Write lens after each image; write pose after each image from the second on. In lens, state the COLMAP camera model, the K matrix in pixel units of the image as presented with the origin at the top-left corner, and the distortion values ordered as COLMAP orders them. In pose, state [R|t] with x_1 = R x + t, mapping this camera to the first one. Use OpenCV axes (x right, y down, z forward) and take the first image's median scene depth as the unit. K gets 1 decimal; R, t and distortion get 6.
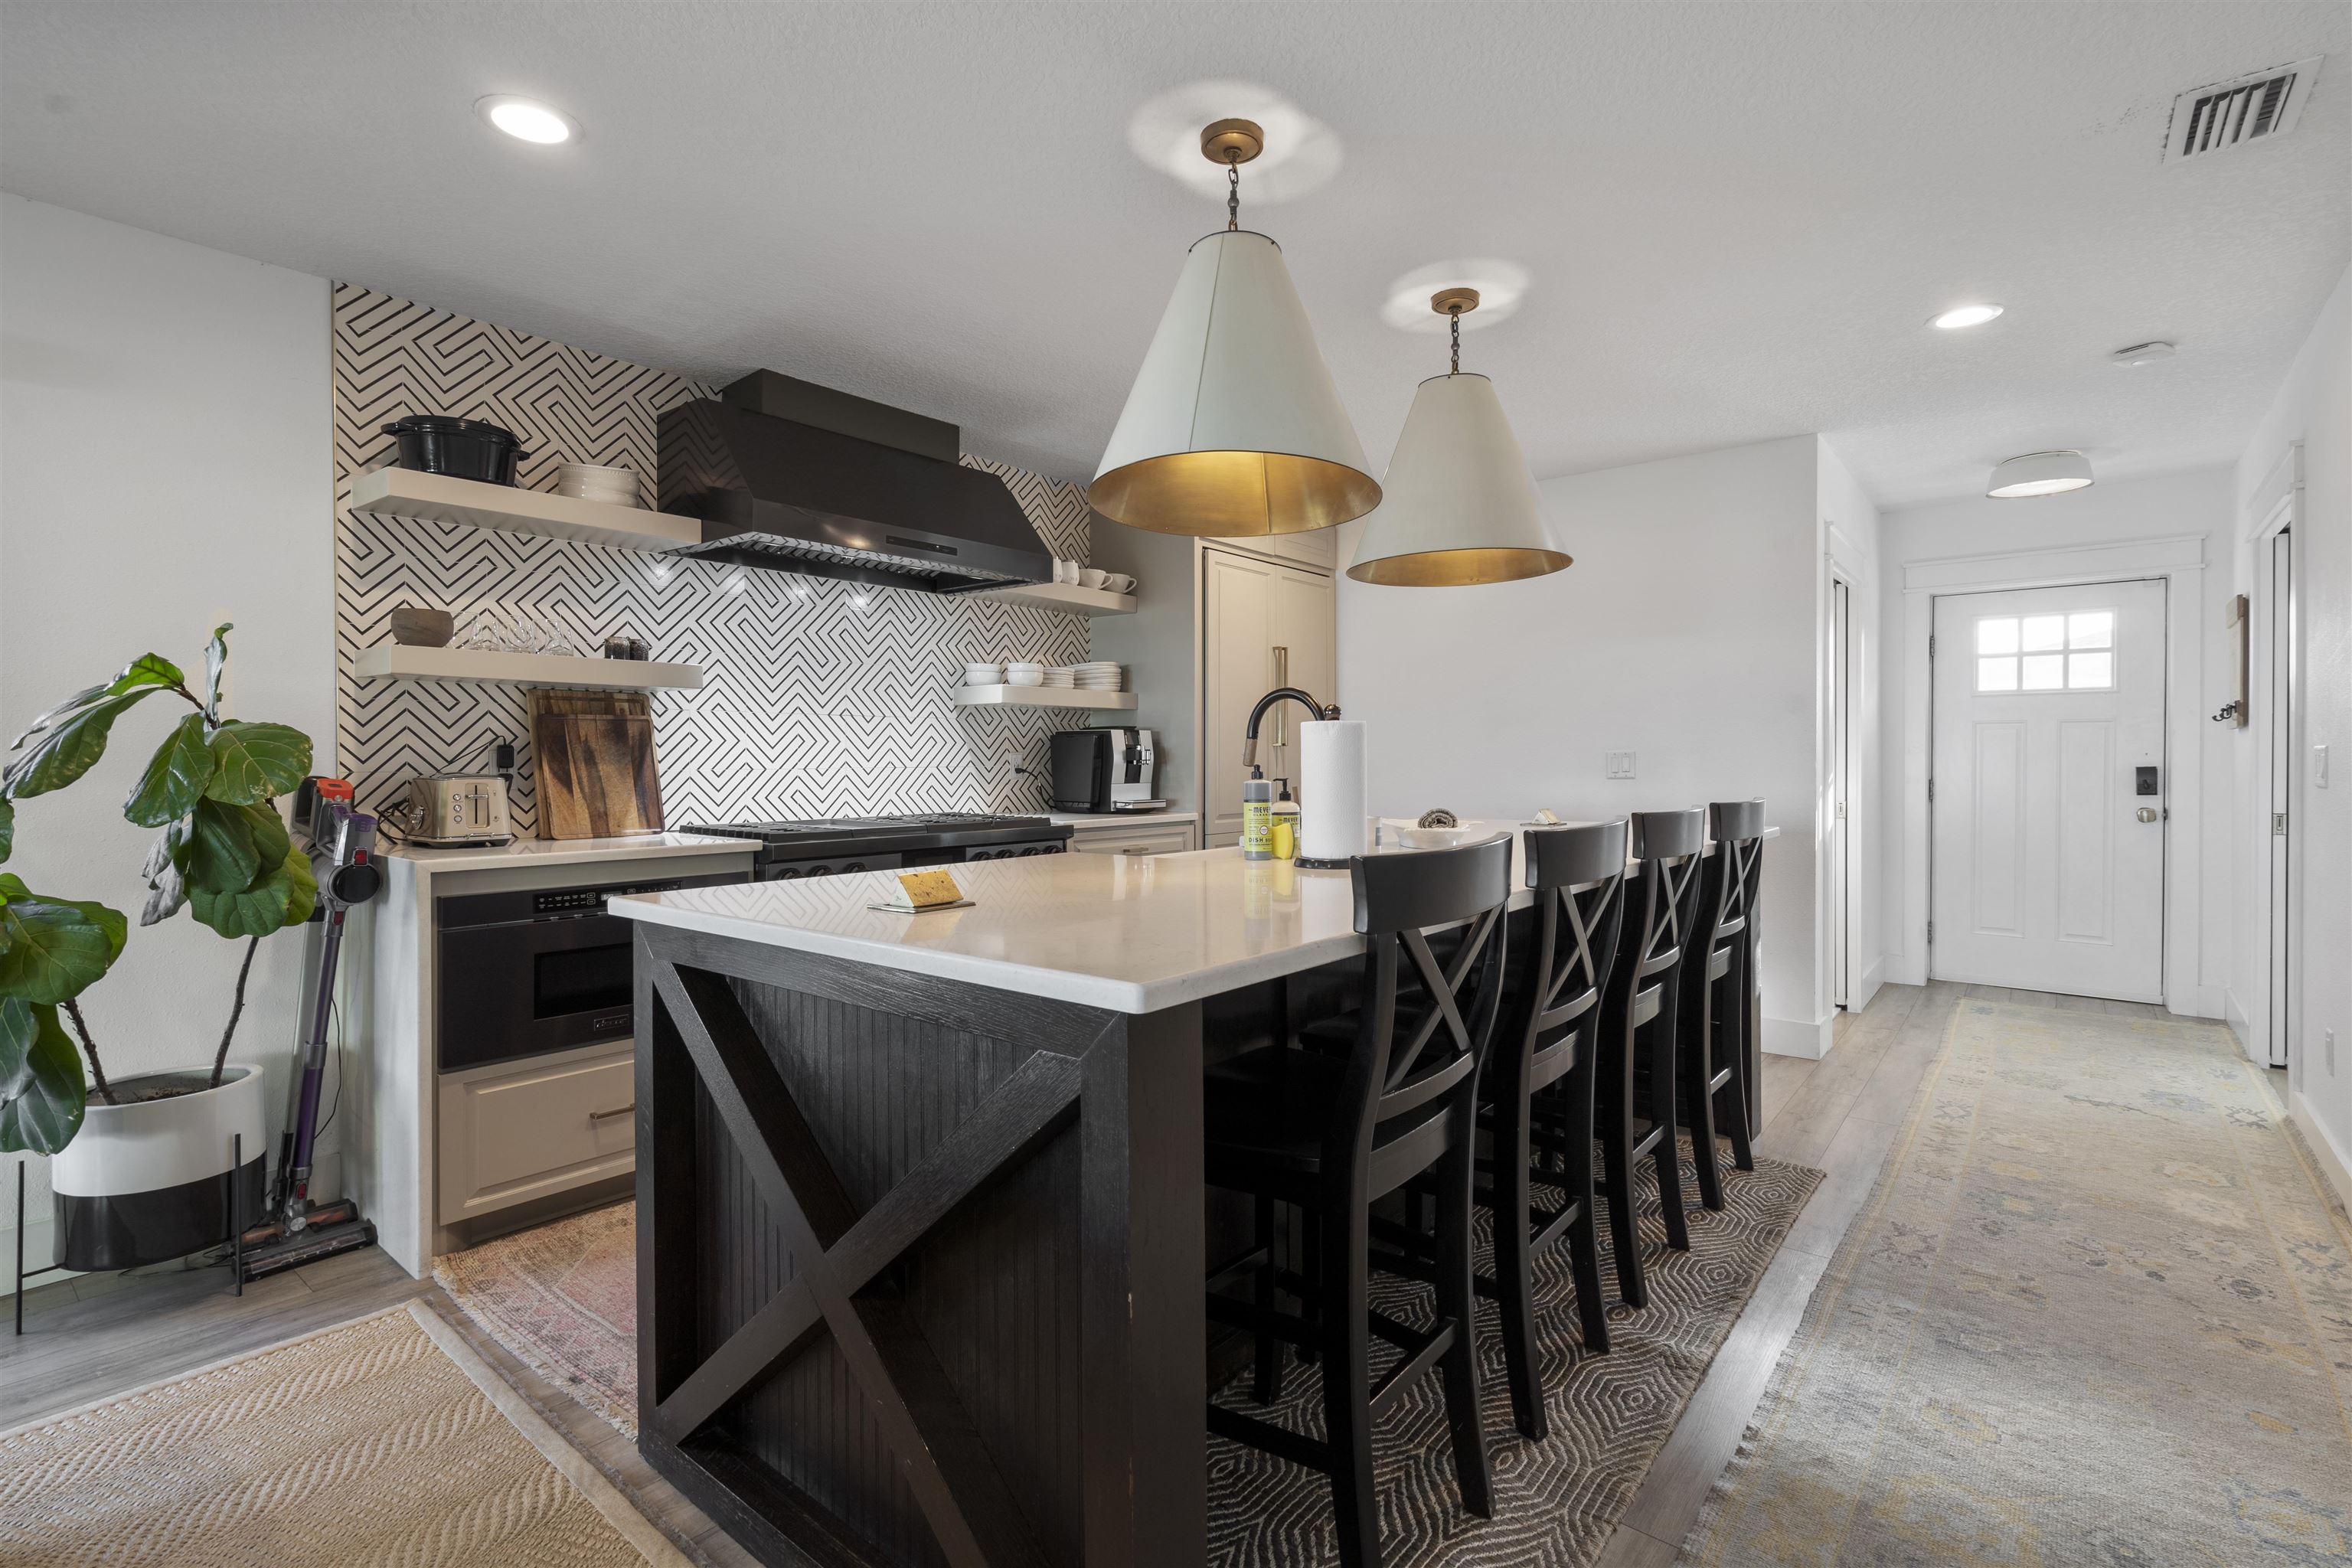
lens RADIAL K [[1087.5, 0, 1189.3], [0, 1087.5, 766.1], [0, 0, 1]] dist [0.000934, -0.000049]
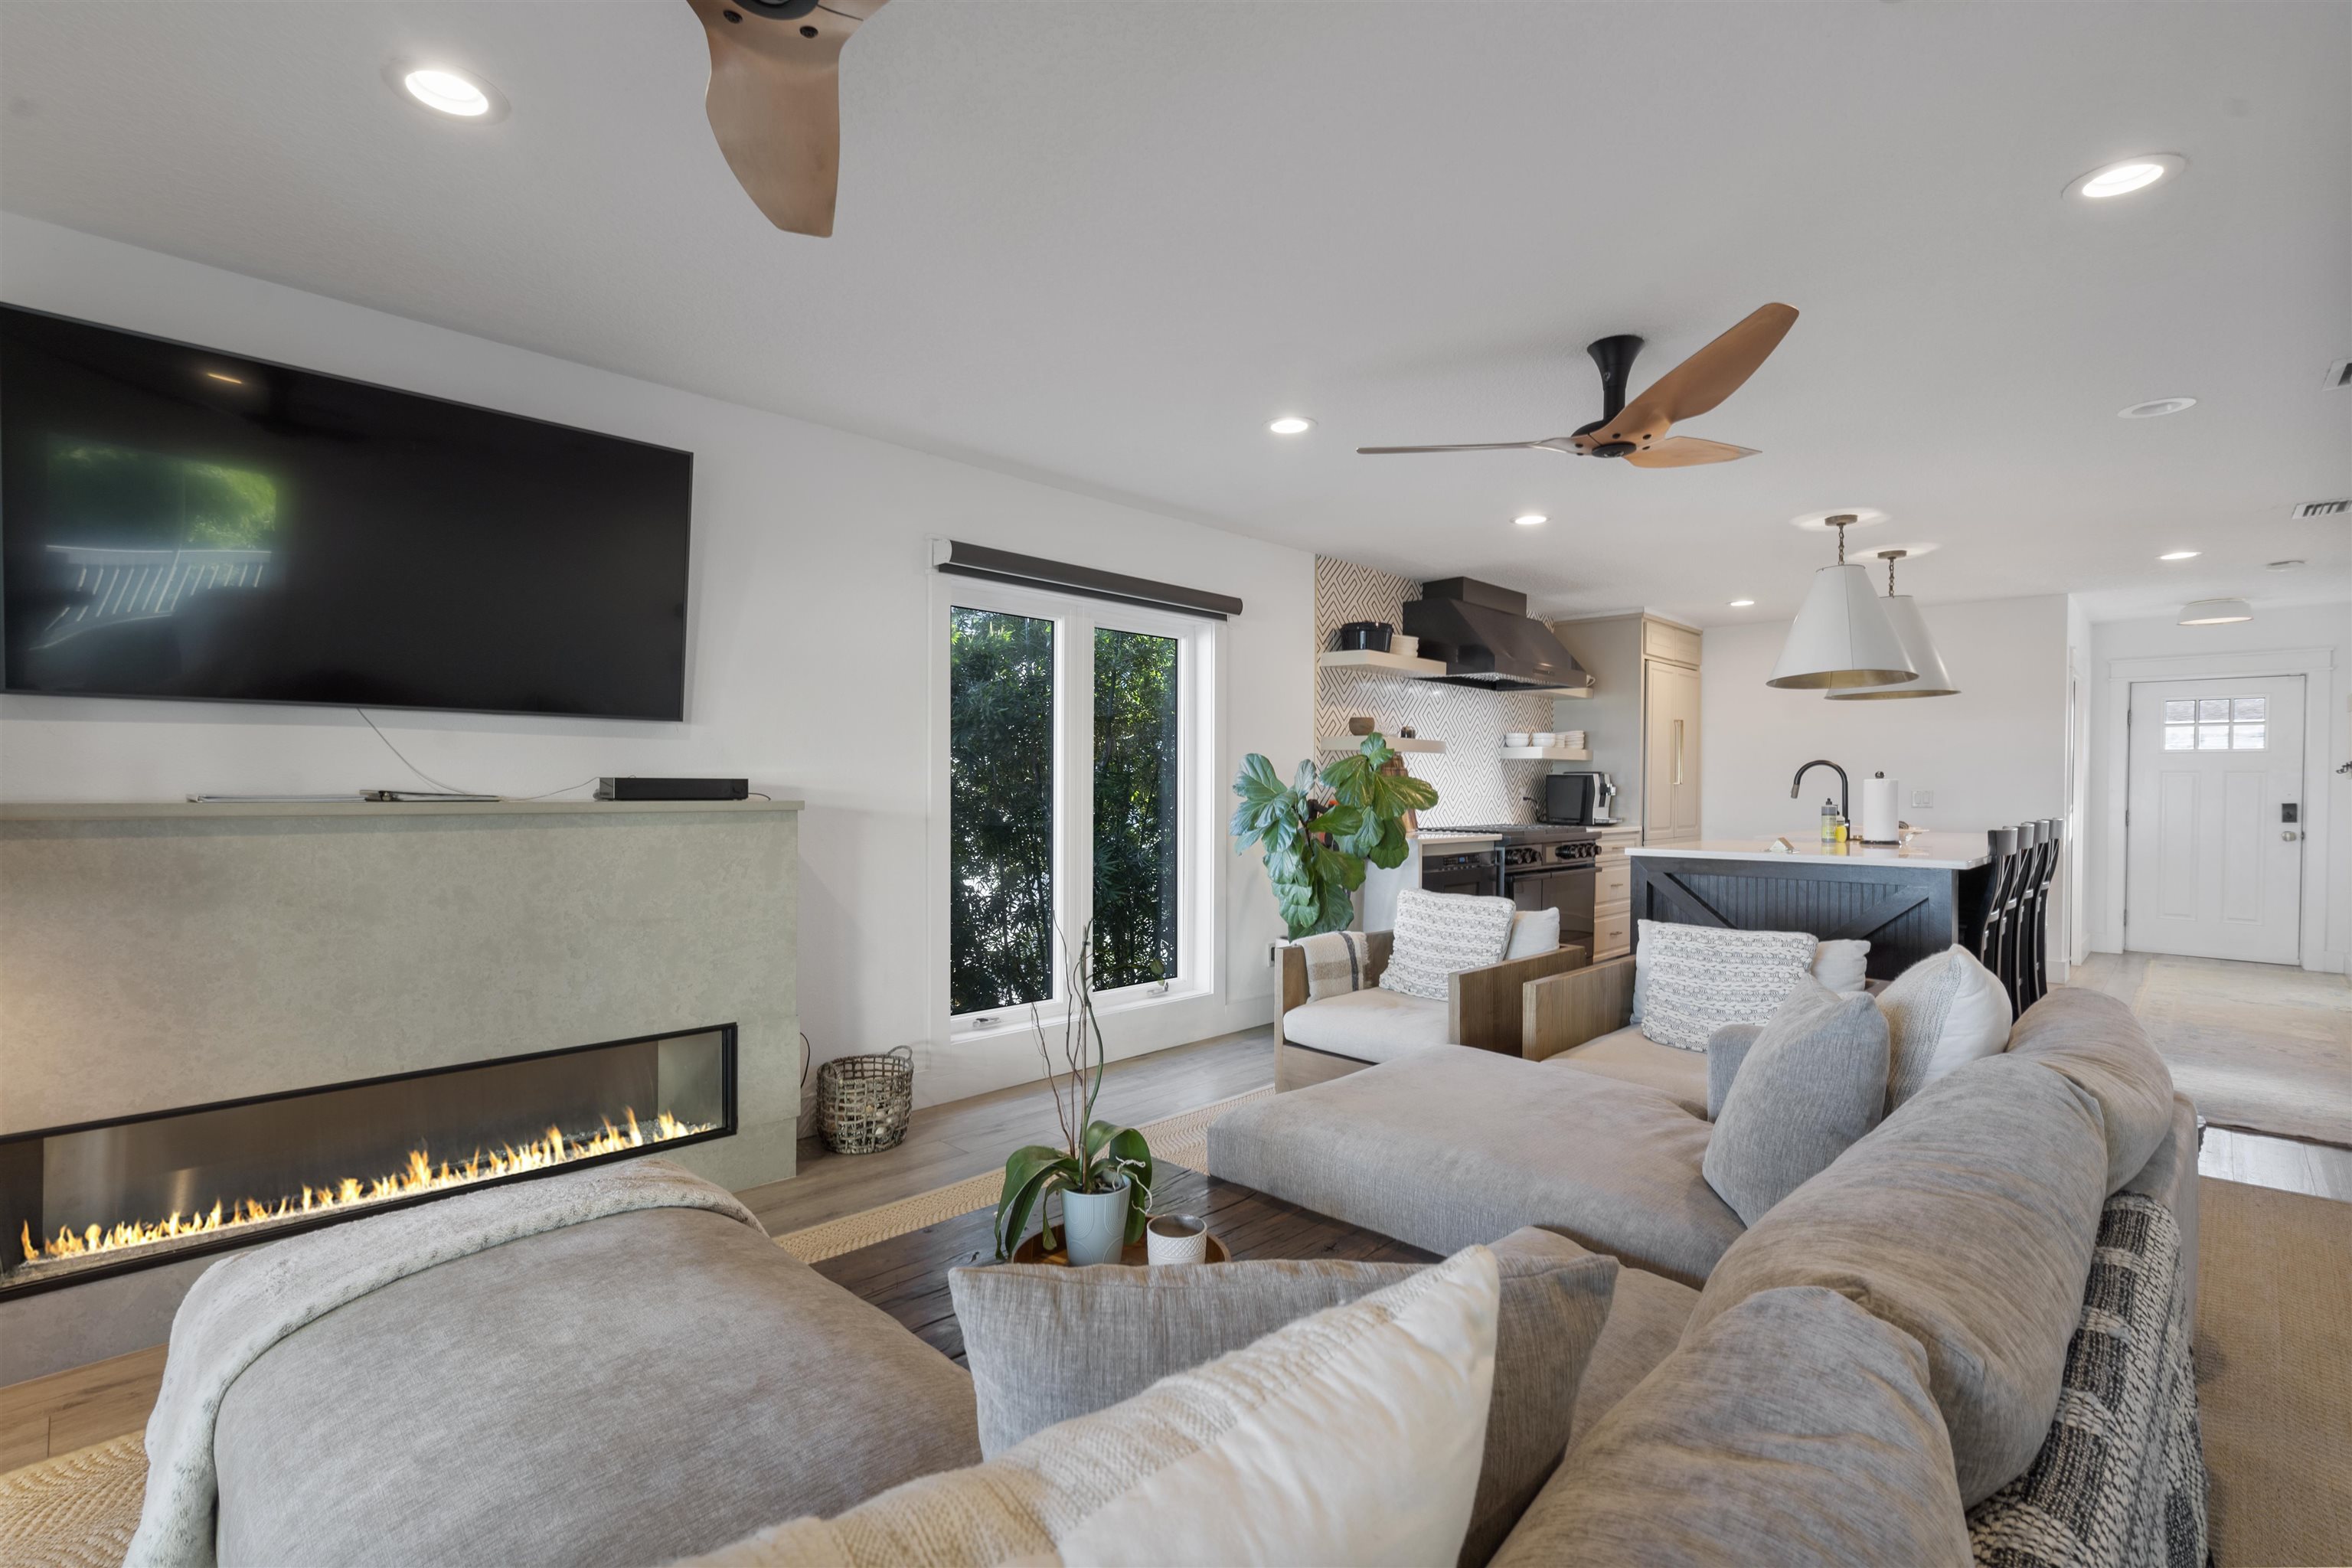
lens RADIAL K [[1087.5, 0, 1176.1], [0, 1087.5, 797.0], [0, 0, 1]] dist [0.000934, -0.000049]
pose [[0.996524, 0.009528, -0.082759, -0.545047], [-0.009176, 0.999947, 0.004629, -0.000742], [0.082799, -0.003853, 0.996559, -0.646447]]
